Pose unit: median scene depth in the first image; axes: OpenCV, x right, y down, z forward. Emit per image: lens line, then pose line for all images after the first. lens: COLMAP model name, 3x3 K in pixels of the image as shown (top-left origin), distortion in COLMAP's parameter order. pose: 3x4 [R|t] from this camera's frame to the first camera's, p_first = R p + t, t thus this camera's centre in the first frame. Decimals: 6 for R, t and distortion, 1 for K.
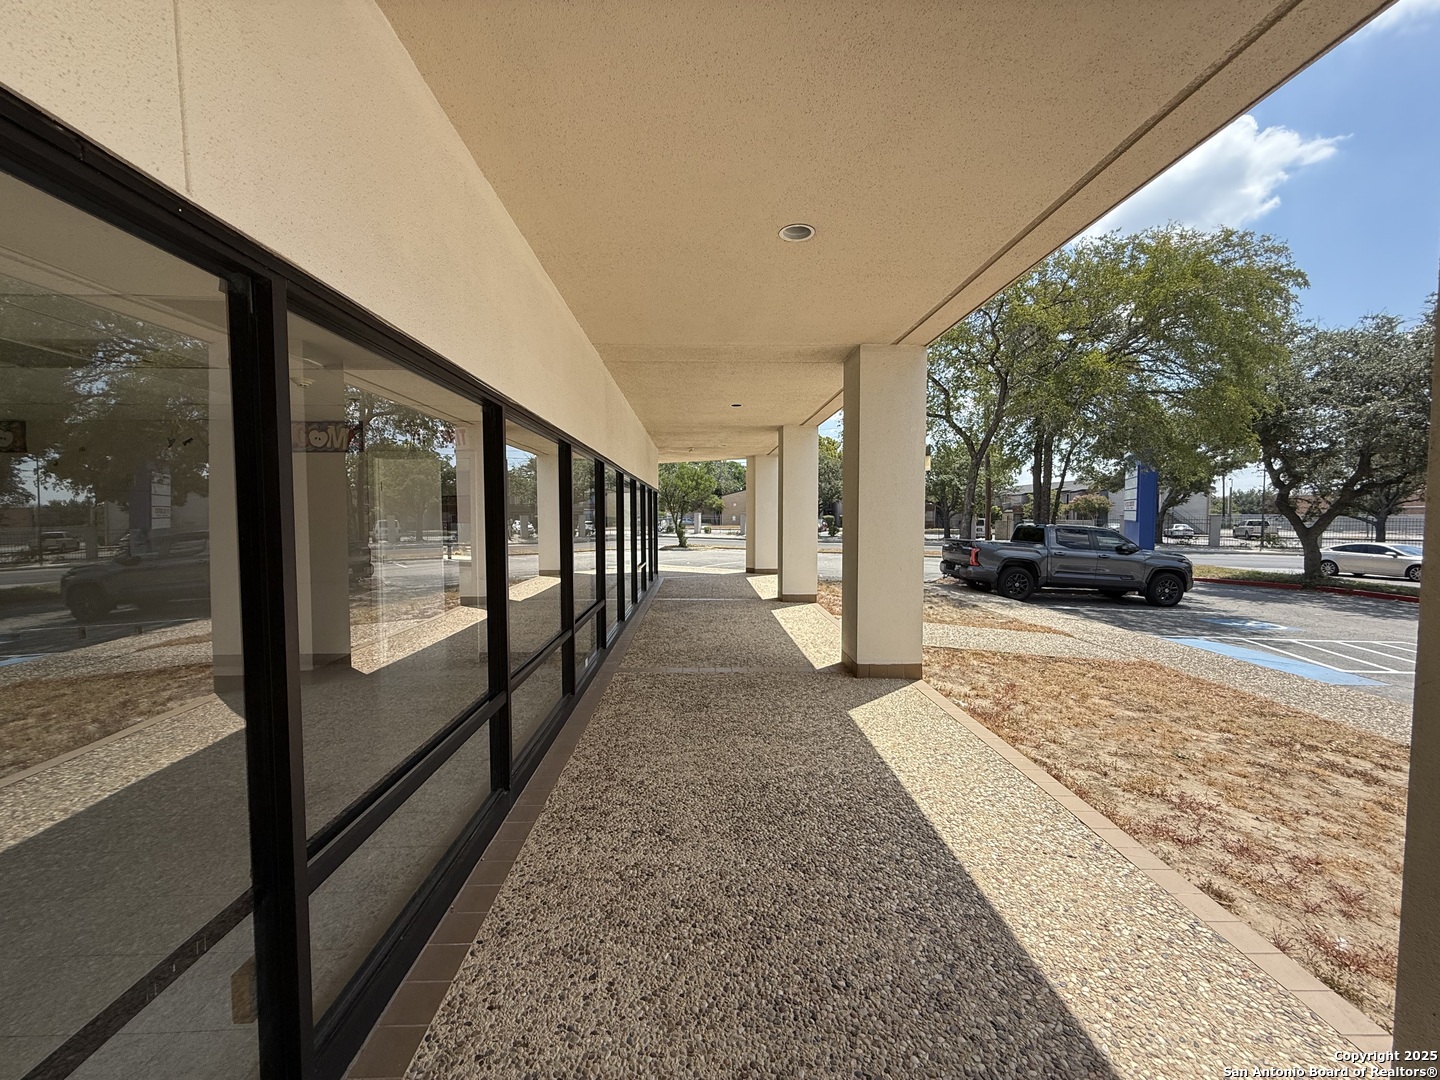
lens RADIAL K [[578.5, 0, 718.0], [0, 578.5, 541.3], [0, 0, 1]] dist [0.000008, 0.000000]
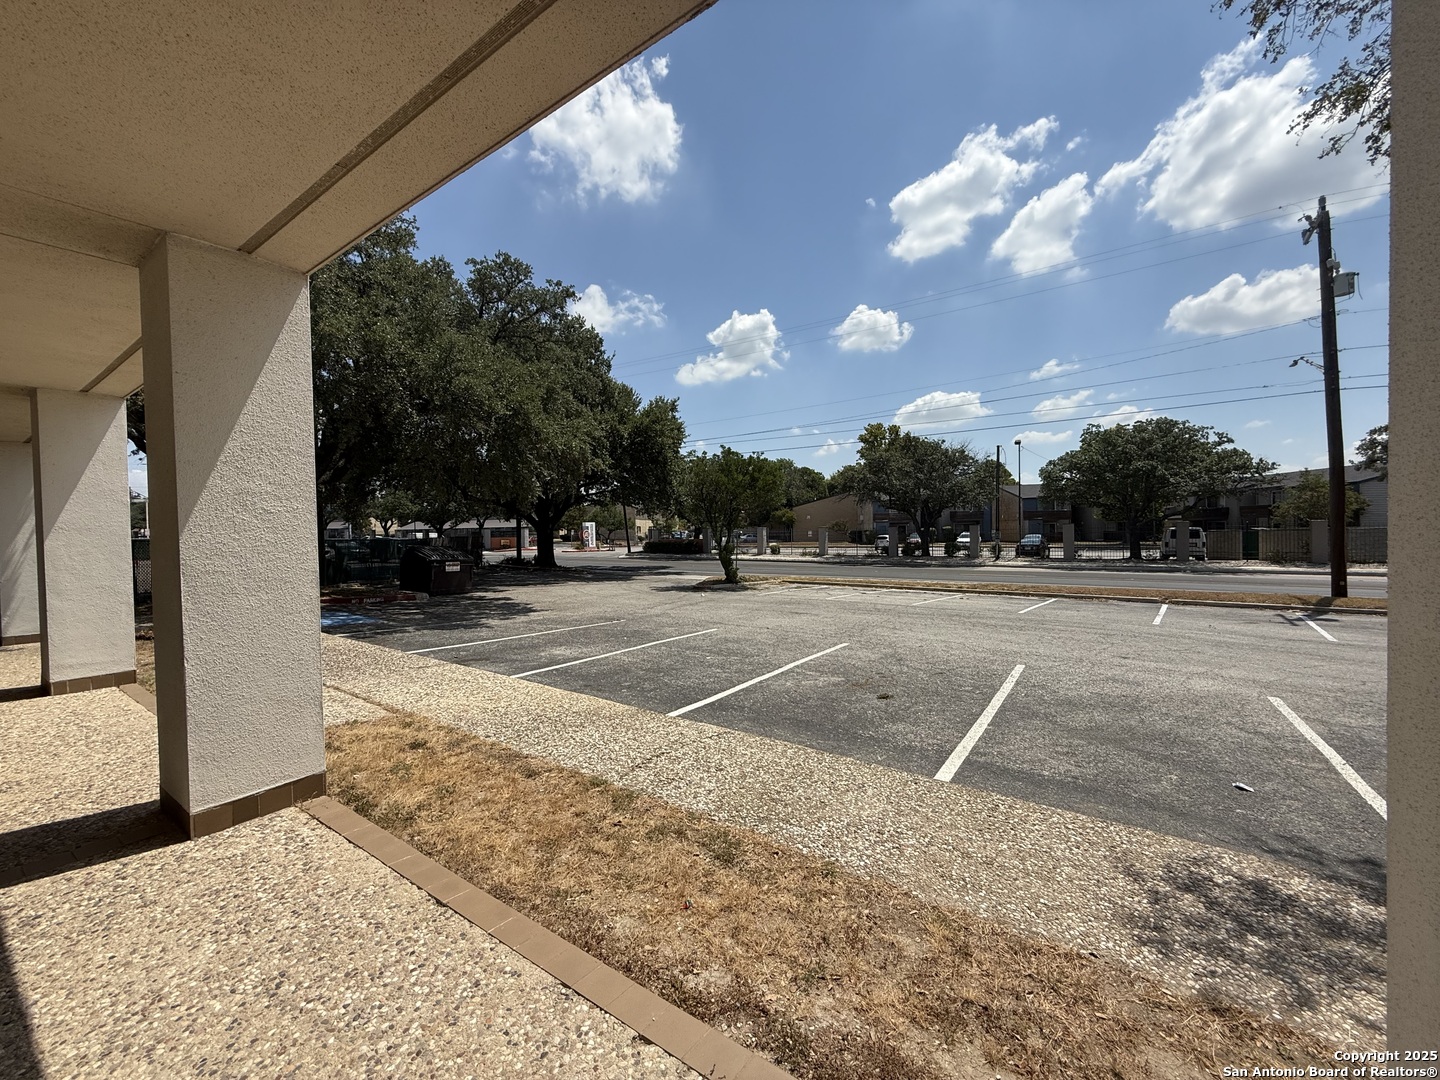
lens RADIAL K [[578.5, 0, 720.2], [0, 578.5, 539.7], [0, 0, 1]] dist [0.000008, 0.000000]
pose [[0.992701, -0.019160, -0.119069, 0.001255], [0.015673, 0.999422, -0.030151, -0.010763], [0.119578, 0.028065, 0.992428, 0.241921]]
